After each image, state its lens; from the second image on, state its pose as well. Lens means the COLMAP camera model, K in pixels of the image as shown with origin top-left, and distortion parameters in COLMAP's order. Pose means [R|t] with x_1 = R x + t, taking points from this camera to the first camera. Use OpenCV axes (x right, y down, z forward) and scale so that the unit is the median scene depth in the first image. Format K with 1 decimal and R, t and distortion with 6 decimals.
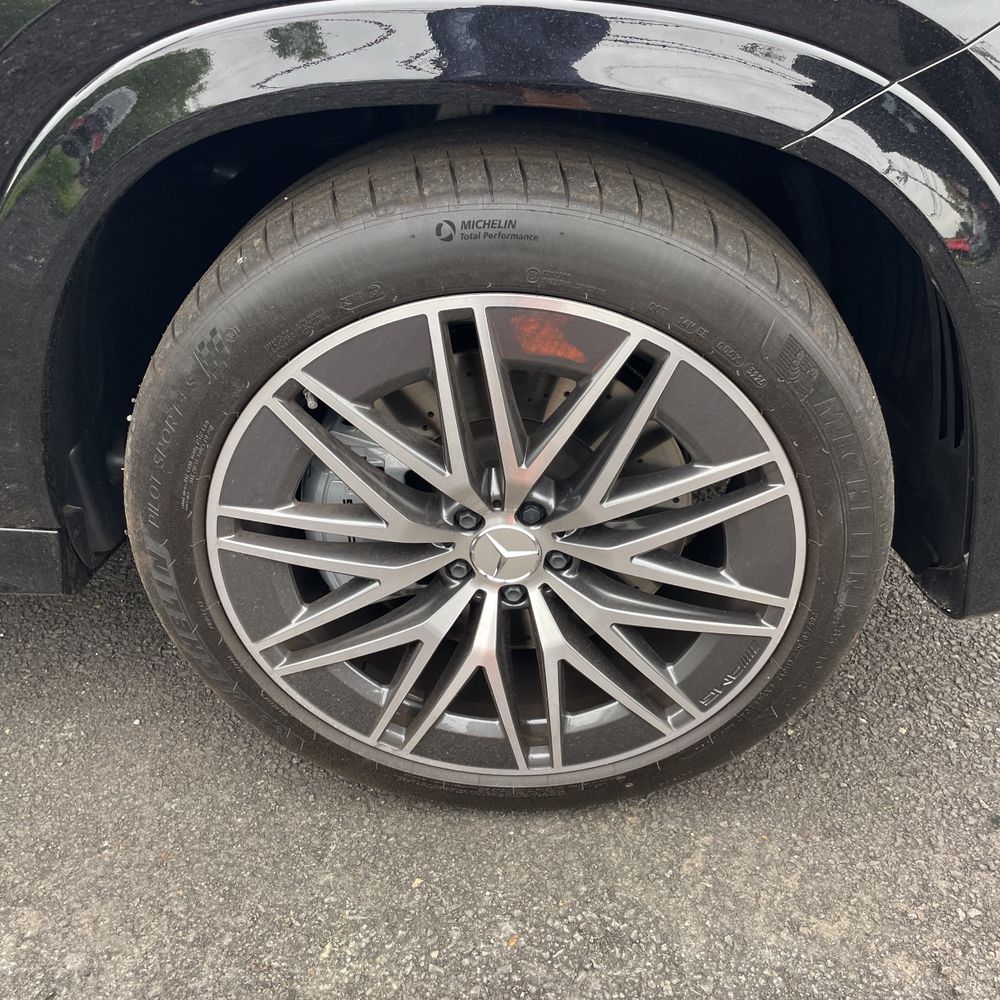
lens RADIAL K [[1028.7, 0, 525.3], [0, 1028.7, 497.5], [0, 0, 1]] dist [0.074225, -0.012203]
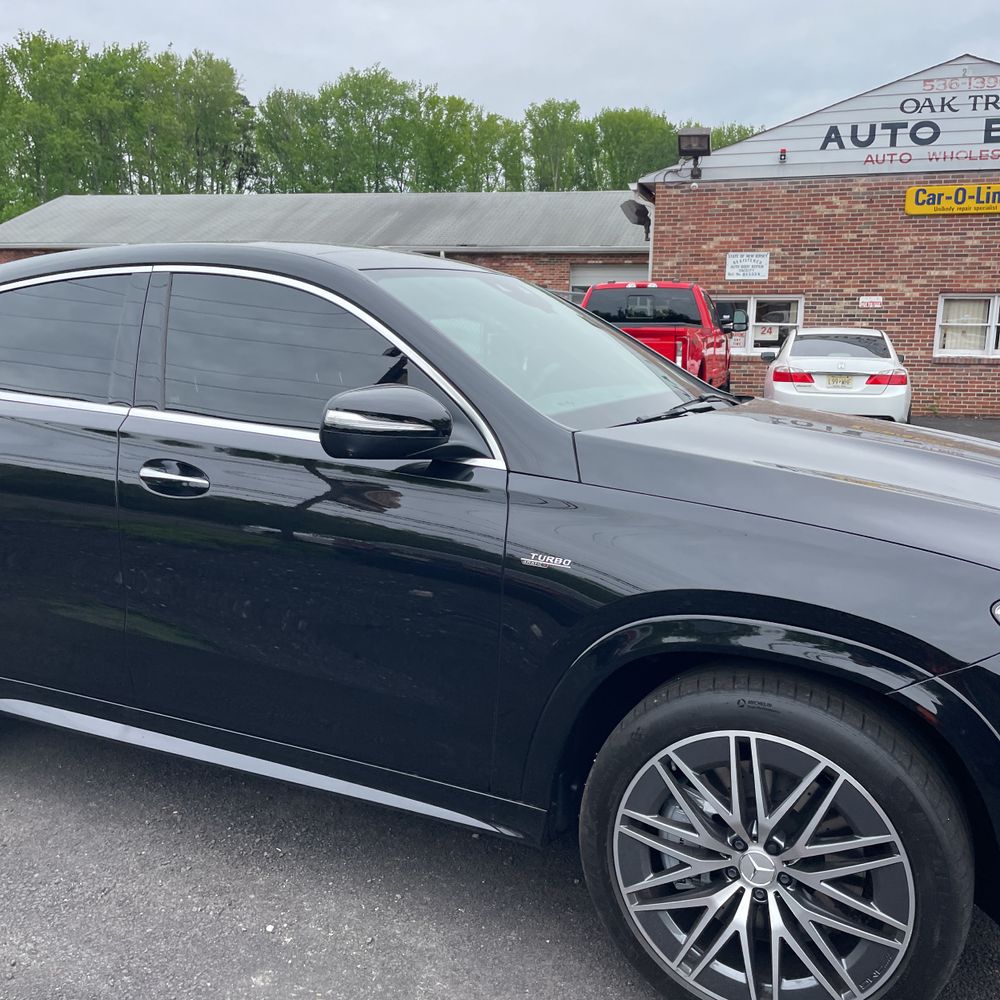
lens RADIAL K [[992.7, 0, 500.0], [0, 992.7, 500.0], [0, 0, 1]] dist [0.091672, -0.122243]
pose [[0.915532, 0.082795, -0.393632, 0.235285], [-0.240670, 0.896853, -0.371124, 0.262313], [0.322303, 0.434511, 0.841024, -1.109533]]
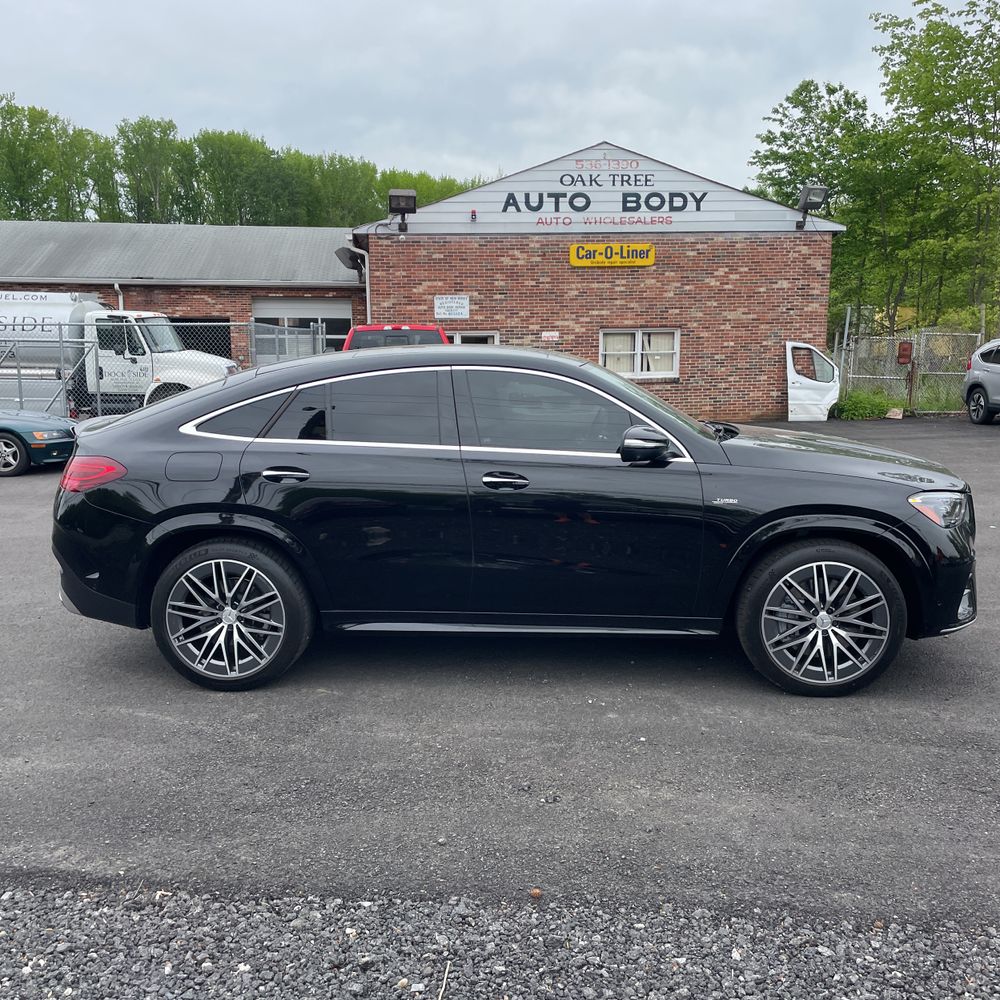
lens RADIAL K [[992.7, 0, 500.0], [0, 992.7, 500.0], [0, 0, 1]] dist [0.091672, -0.122243]
pose [[0.999484, -0.003488, -0.031937, -1.368473], [-0.010821, 0.899445, -0.436900, 1.595889], [0.030250, 0.437020, 0.898943, -3.440263]]
